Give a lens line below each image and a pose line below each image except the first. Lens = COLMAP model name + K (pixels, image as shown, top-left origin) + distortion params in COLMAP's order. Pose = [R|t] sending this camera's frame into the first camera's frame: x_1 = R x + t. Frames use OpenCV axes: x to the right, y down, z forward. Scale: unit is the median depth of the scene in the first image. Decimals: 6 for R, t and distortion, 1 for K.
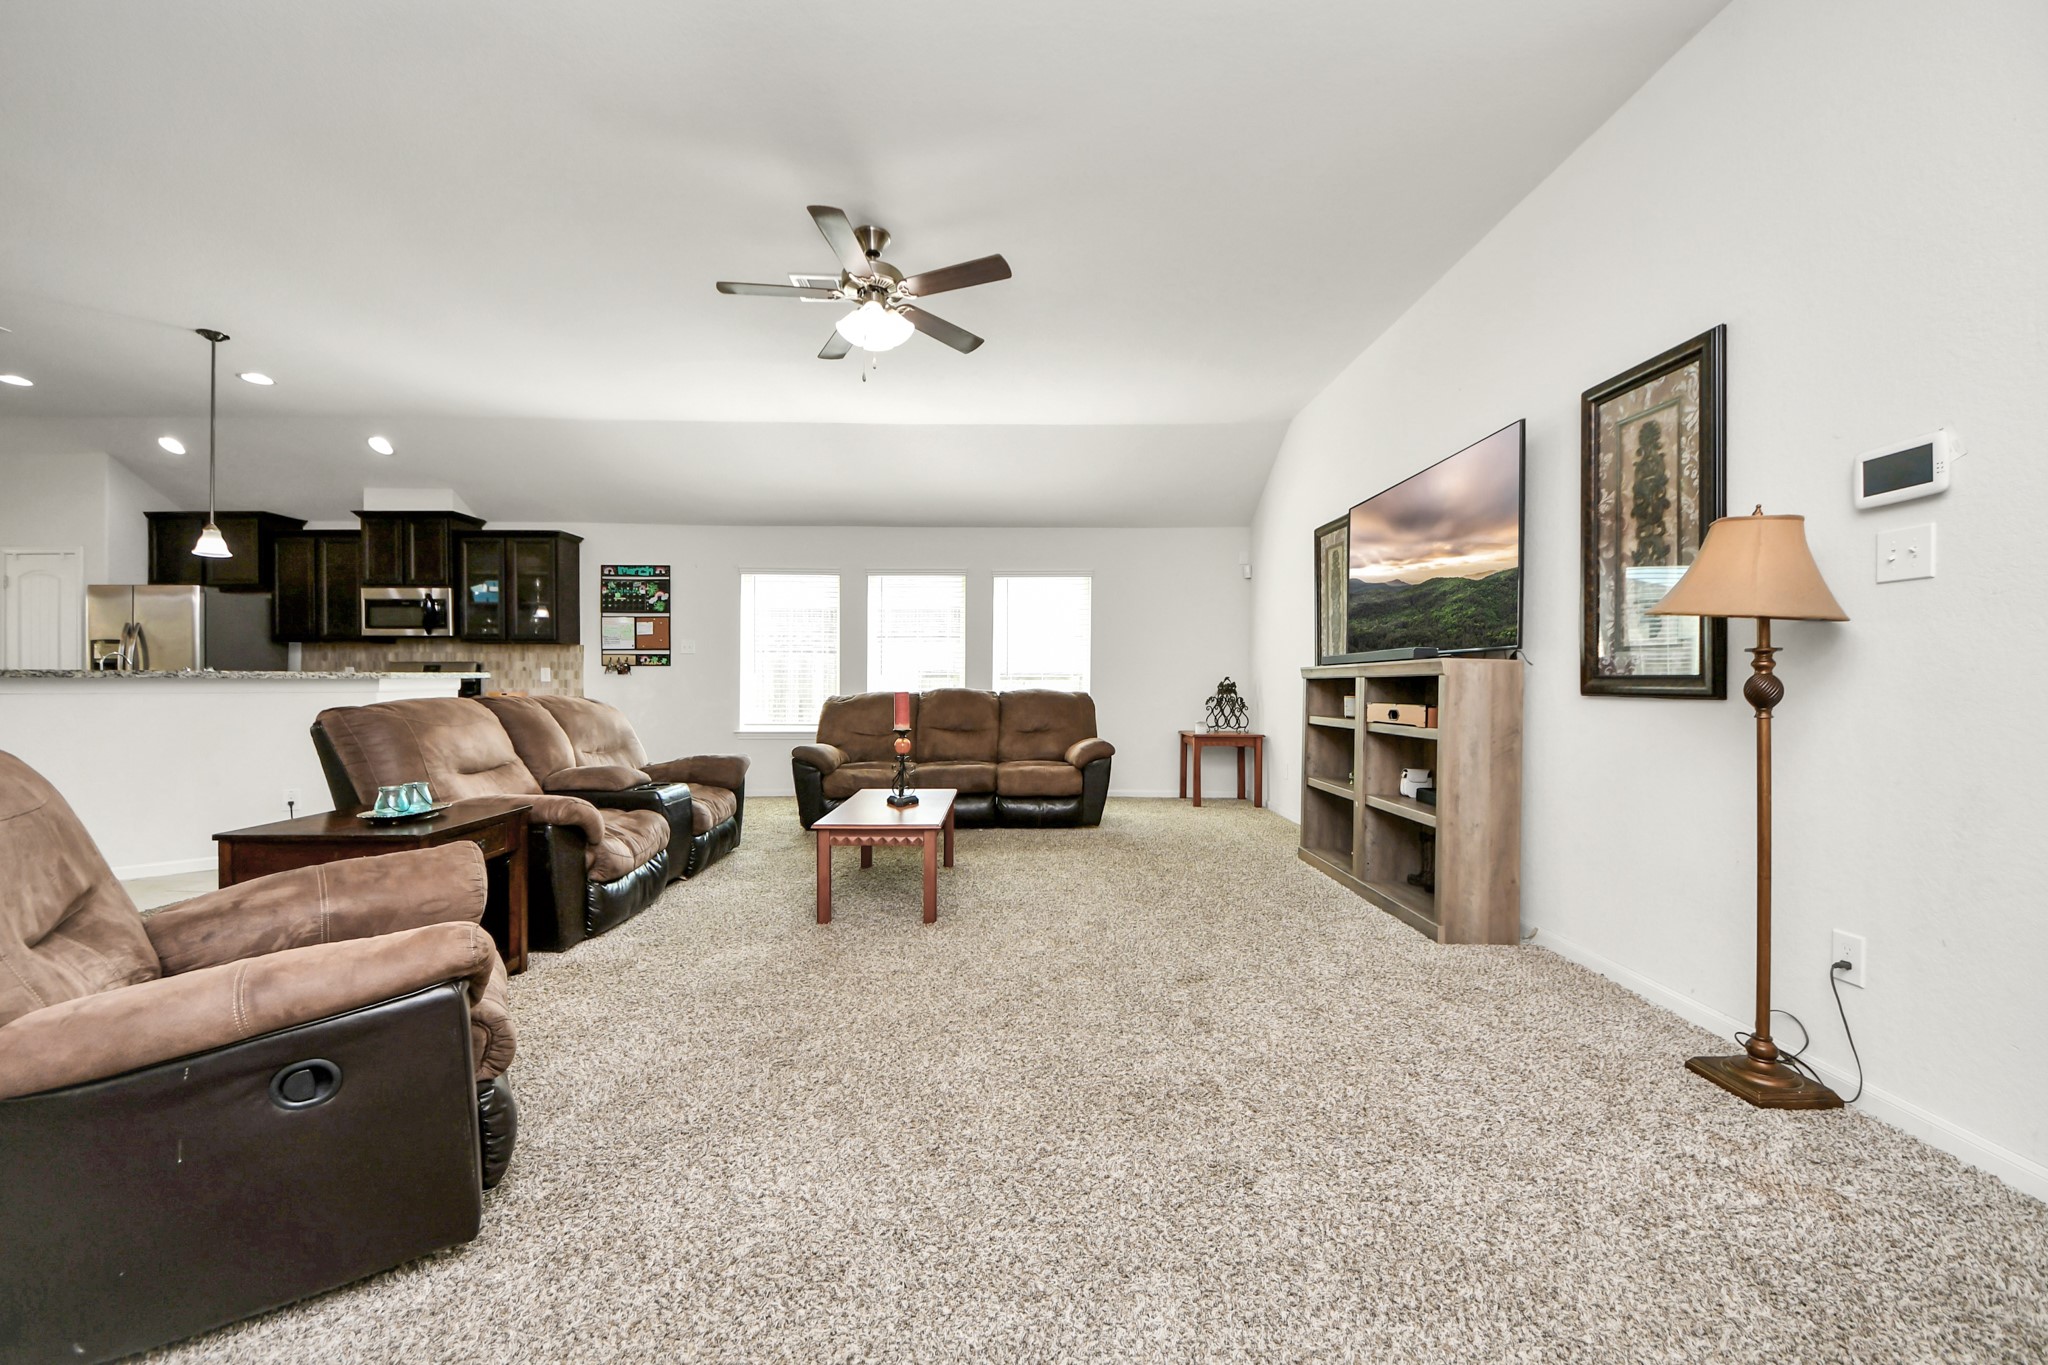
lens RADIAL K [[797.4, 0, 1025.2], [0, 797.4, 691.2], [0, 0, 1]] dist [-0.001475, -0.000382]
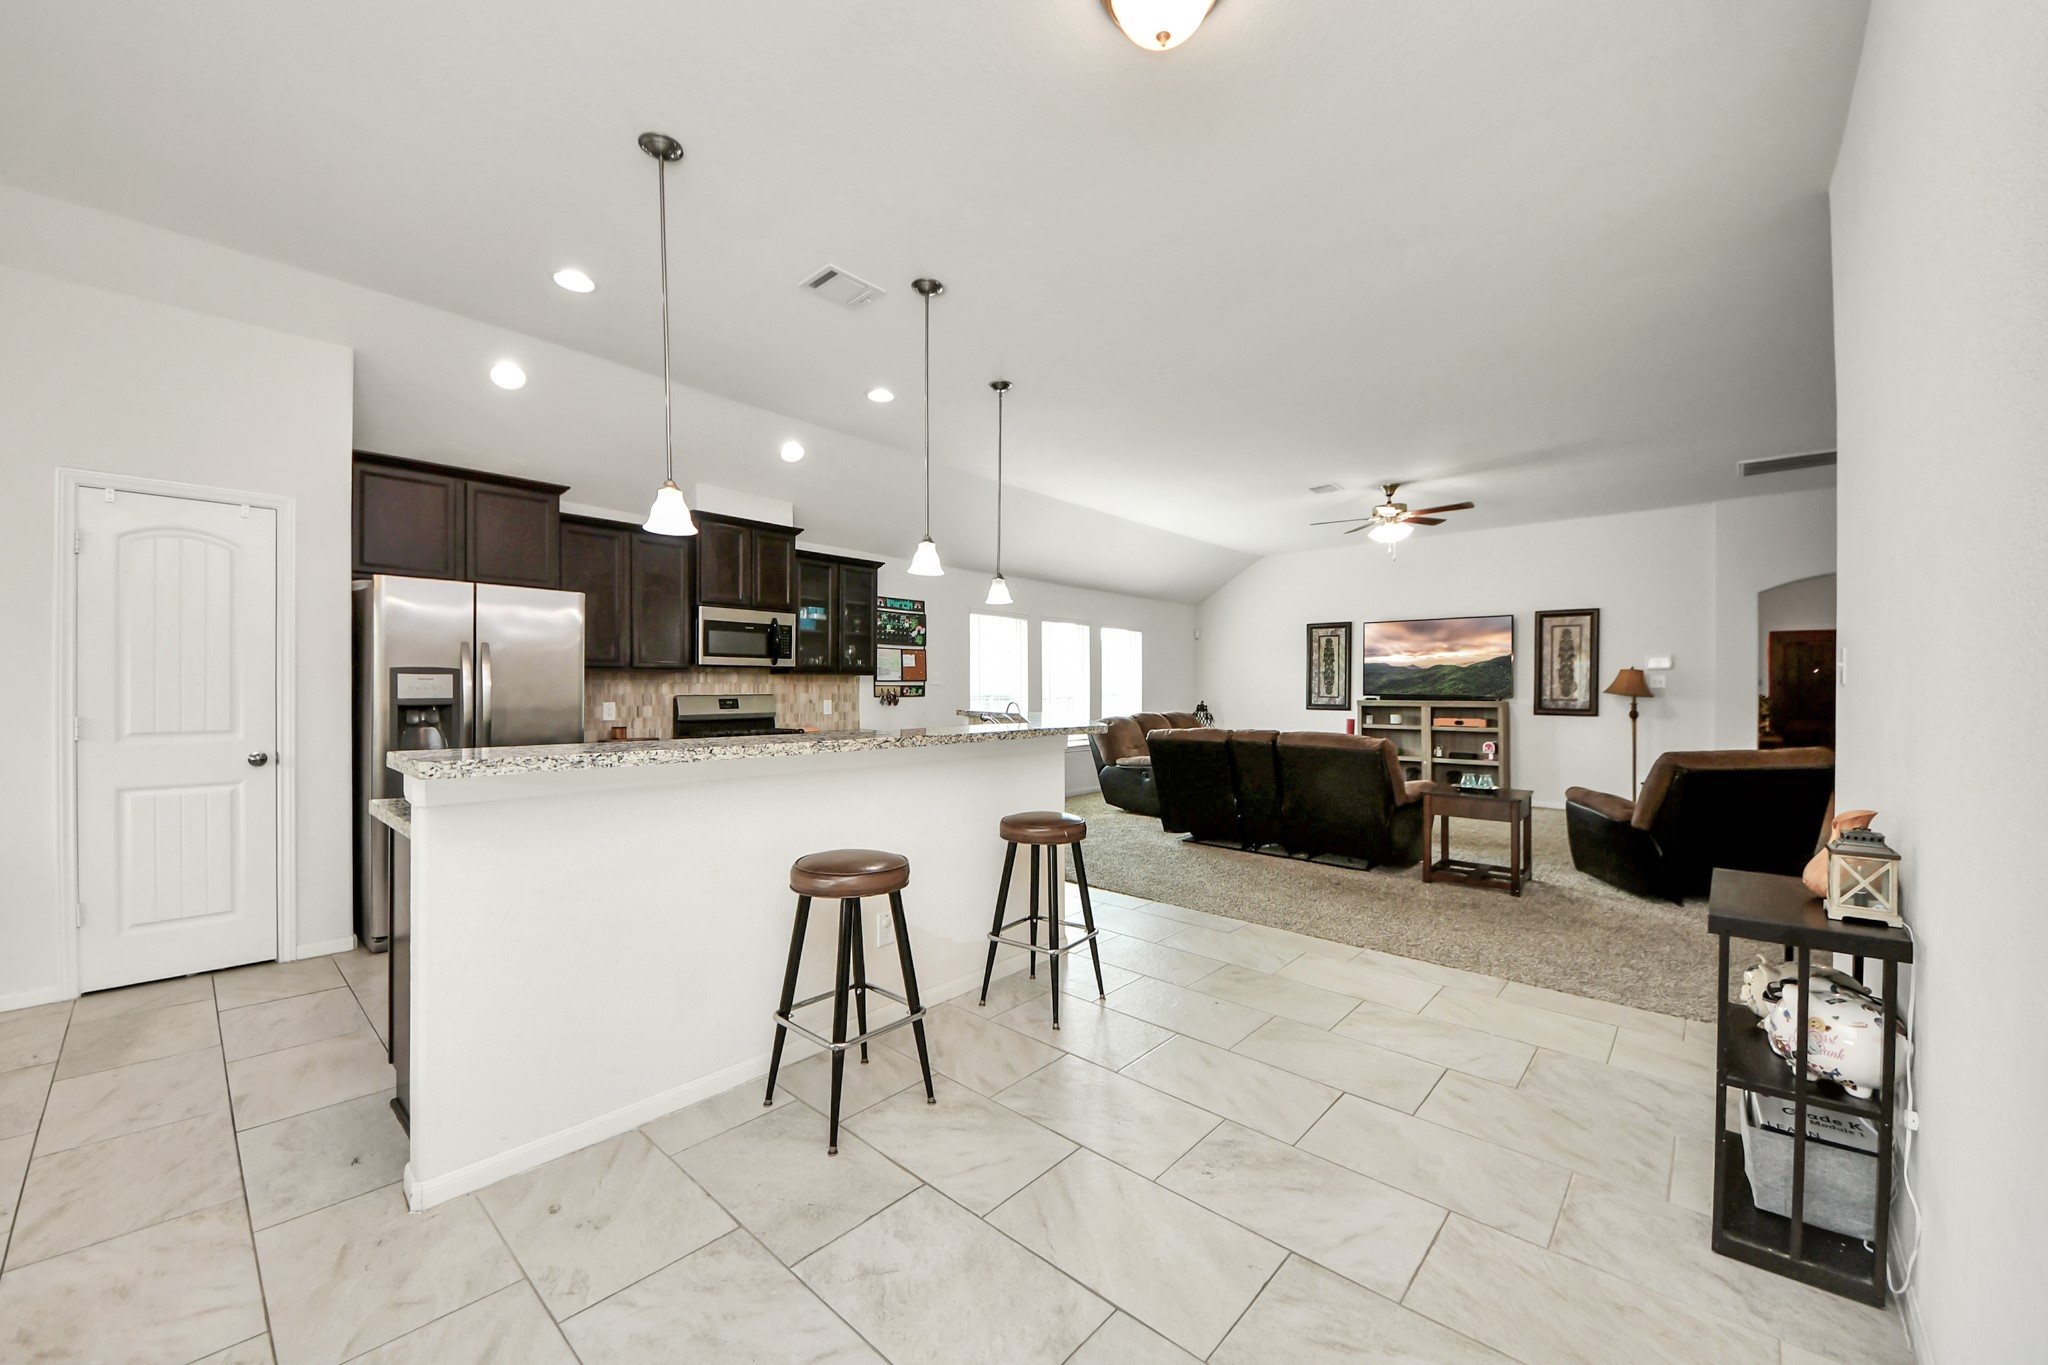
lens RADIAL K [[797.4, 0, 1025.2], [0, 797.4, 691.2], [0, 0, 1]] dist [-0.001475, -0.000382]
pose [[0.663938, -0.003406, 0.747780, -1.168683], [0.002435, 0.999994, 0.002392, -0.041649], [-0.747784, 0.000233, 0.663942, 0.201462]]
